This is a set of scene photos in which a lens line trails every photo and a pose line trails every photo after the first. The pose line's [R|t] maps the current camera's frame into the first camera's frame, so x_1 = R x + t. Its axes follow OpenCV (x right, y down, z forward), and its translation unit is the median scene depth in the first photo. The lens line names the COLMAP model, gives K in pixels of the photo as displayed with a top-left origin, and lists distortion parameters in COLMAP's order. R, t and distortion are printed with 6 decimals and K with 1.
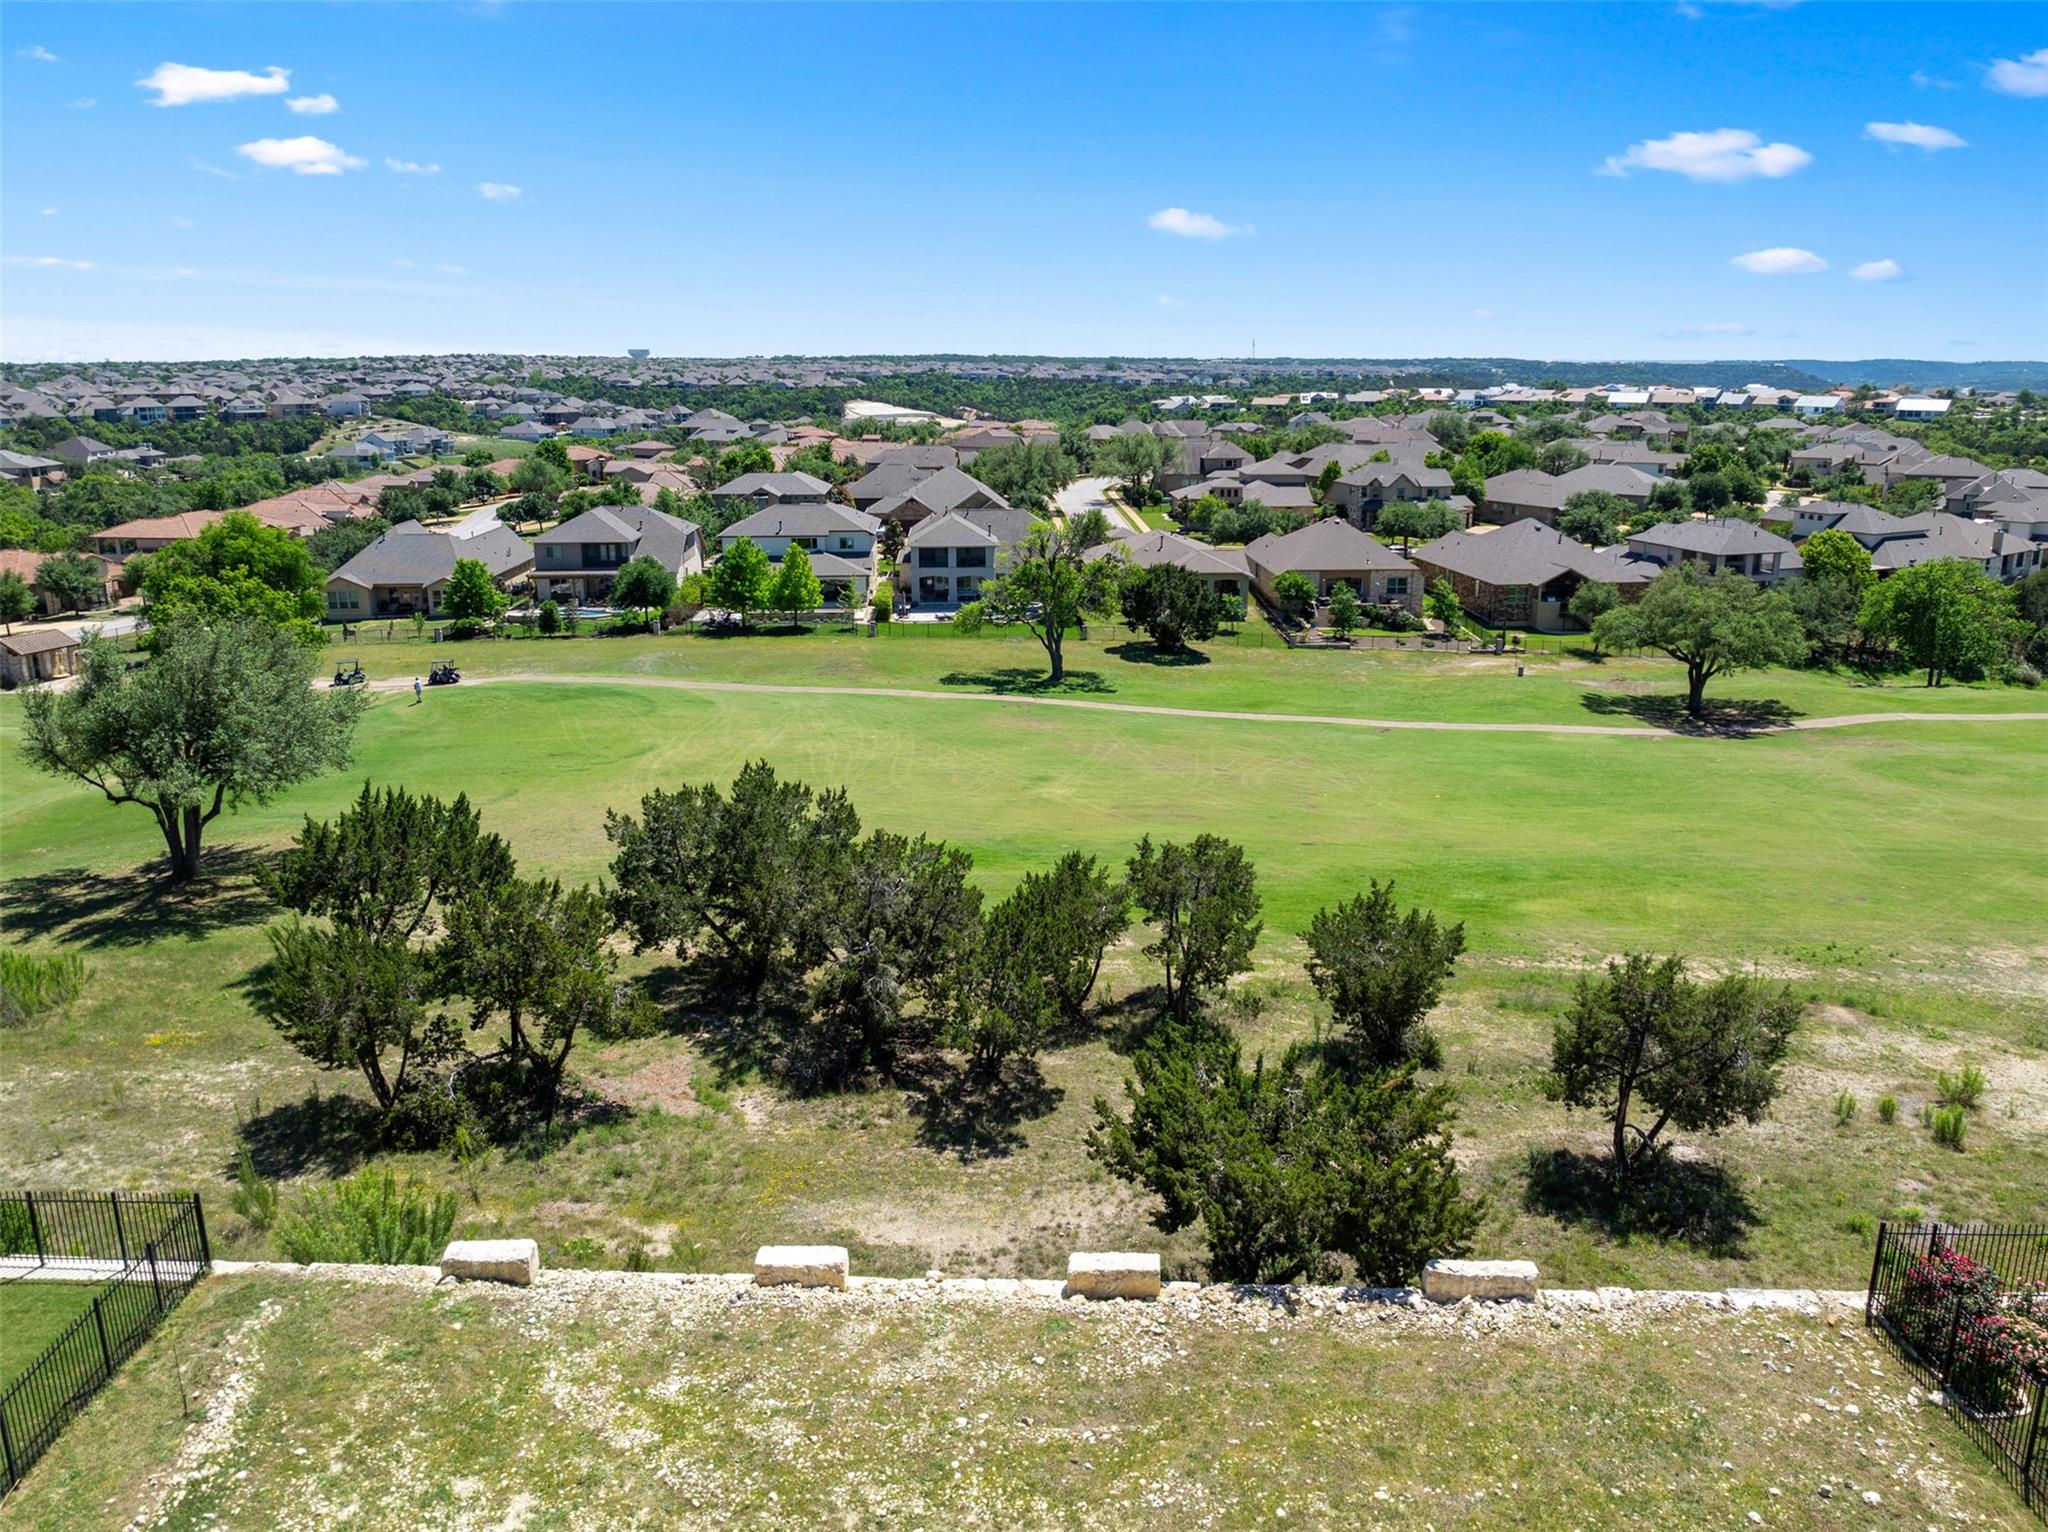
lens RADIAL K [[1499.0, 0, 1021.7], [0, 1499.0, 749.3], [0, 0, 1]] dist [-0.036144, -0.008464]
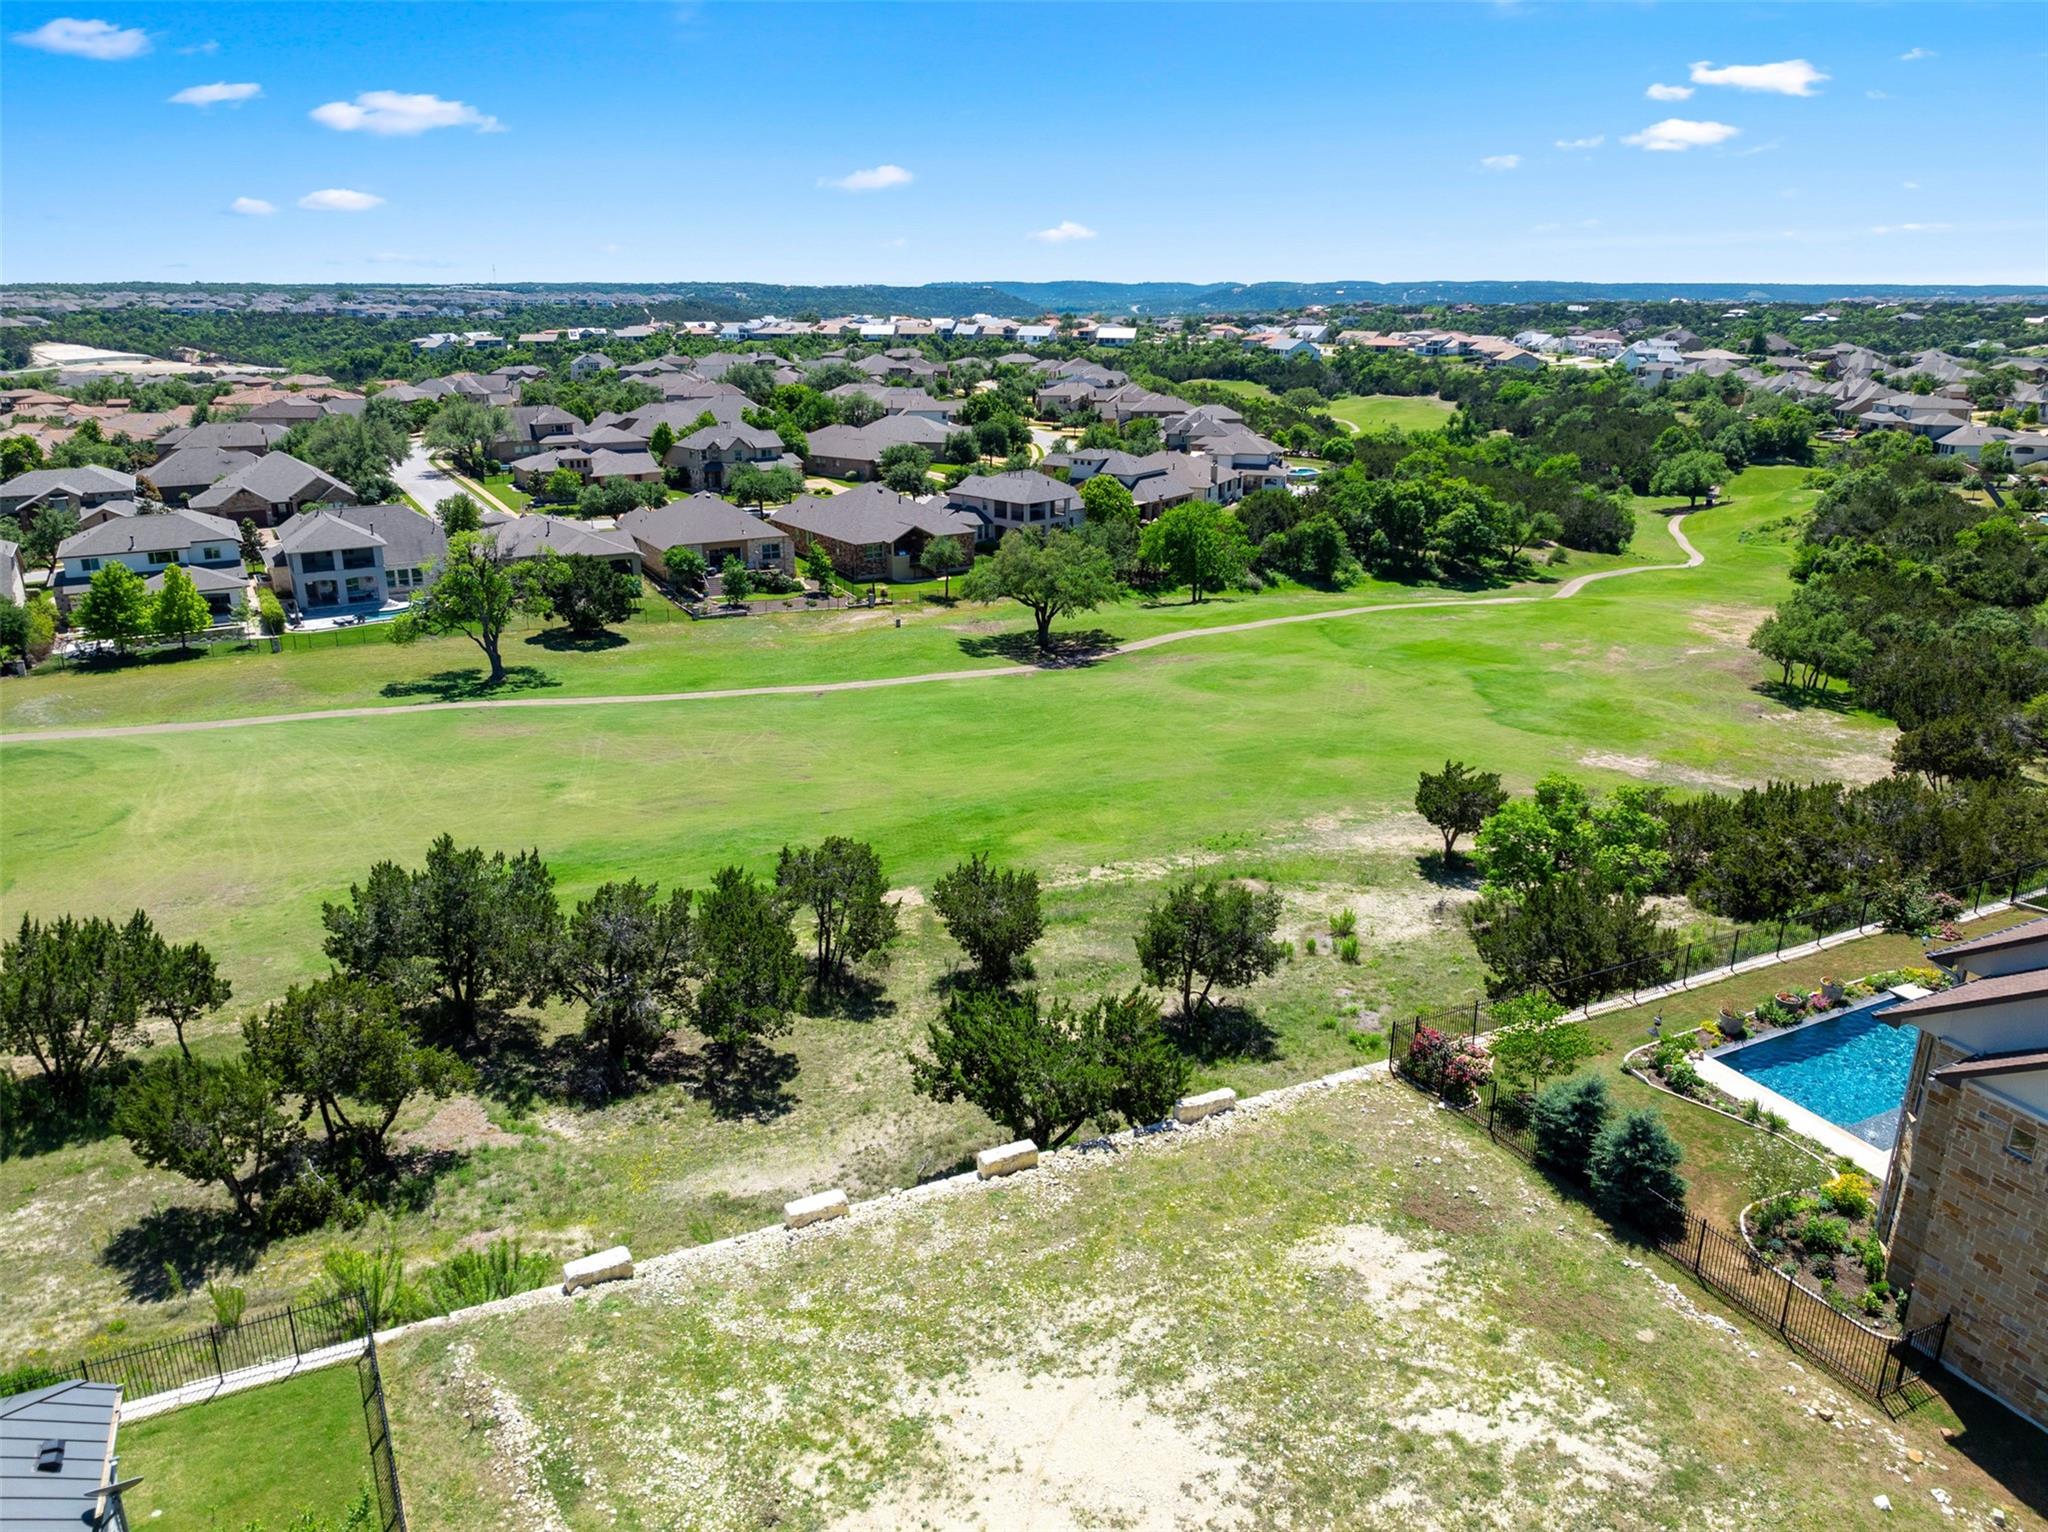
lens RADIAL K [[1452.0, 0, 1025.9], [0, 1452.0, 766.8], [0, 0, 1]] dist [-0.042306, 0.002666]
pose [[0.883775, -0.142540, 0.445672, -0.067781], [0.111711, 0.989204, 0.094852, -0.024867], [-0.454380, -0.034041, 0.890157, -0.044121]]
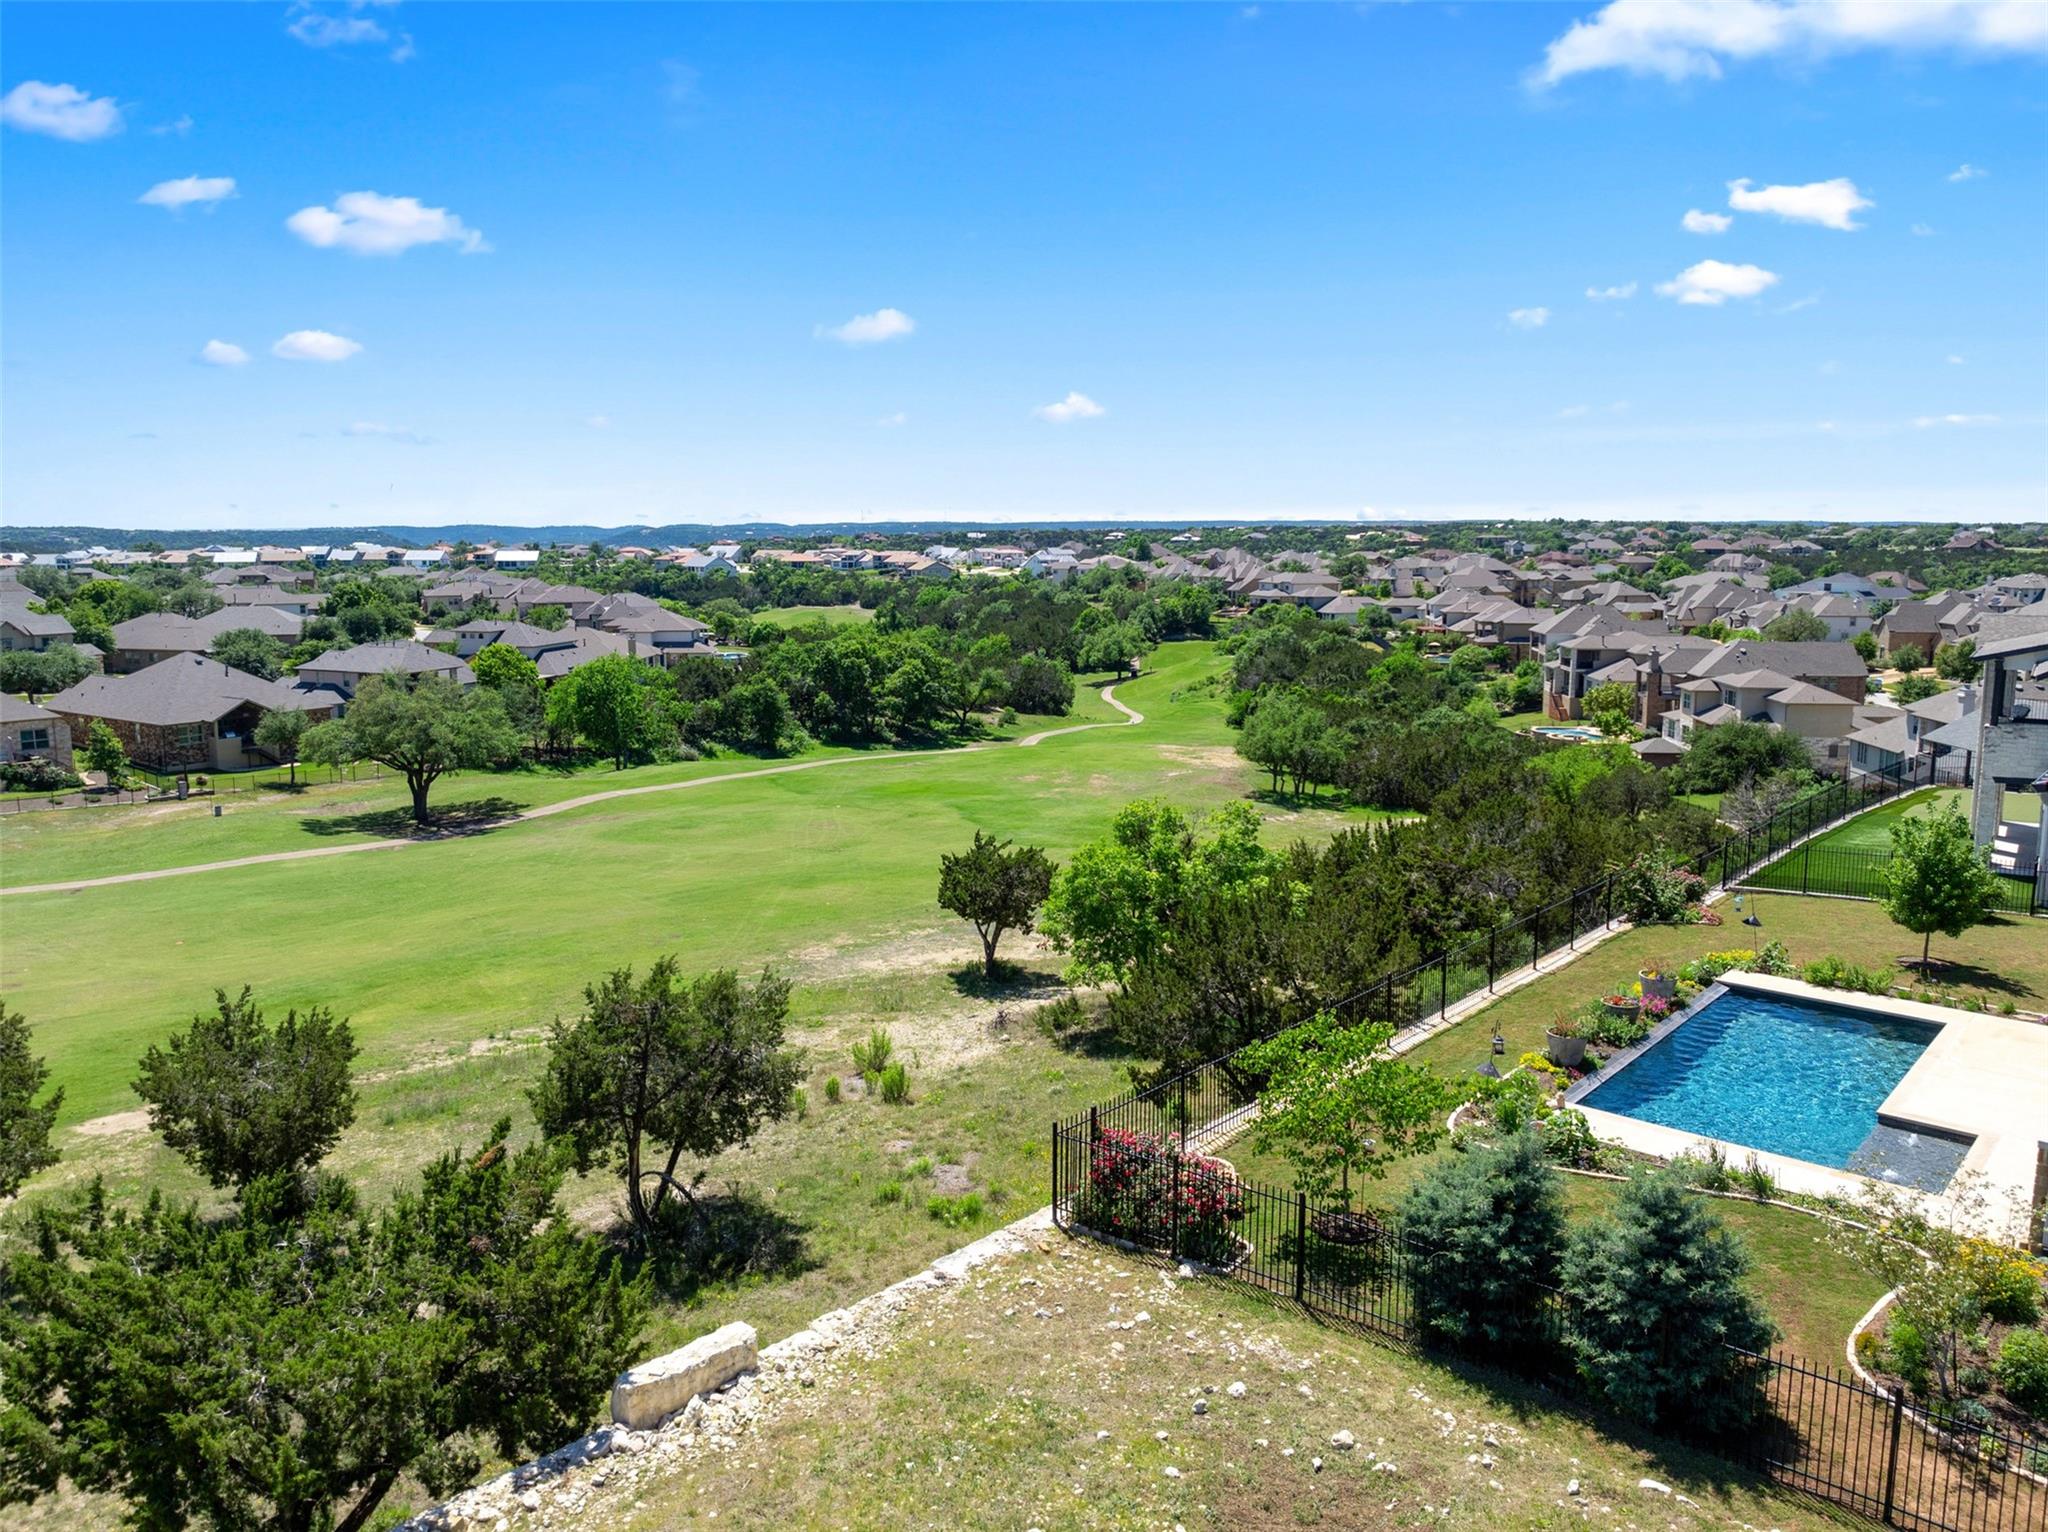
lens RADIAL K [[1487.0, 0, 1033.8], [0, 1487.0, 741.1], [0, 0, 1]] dist [-0.033294, -0.013001]
pose [[0.638234, -0.103822, 0.762810, -0.011633], [0.189046, 0.981661, -0.024564, 0.013293], [-0.746270, 0.159884, 0.646156, 0.045704]]
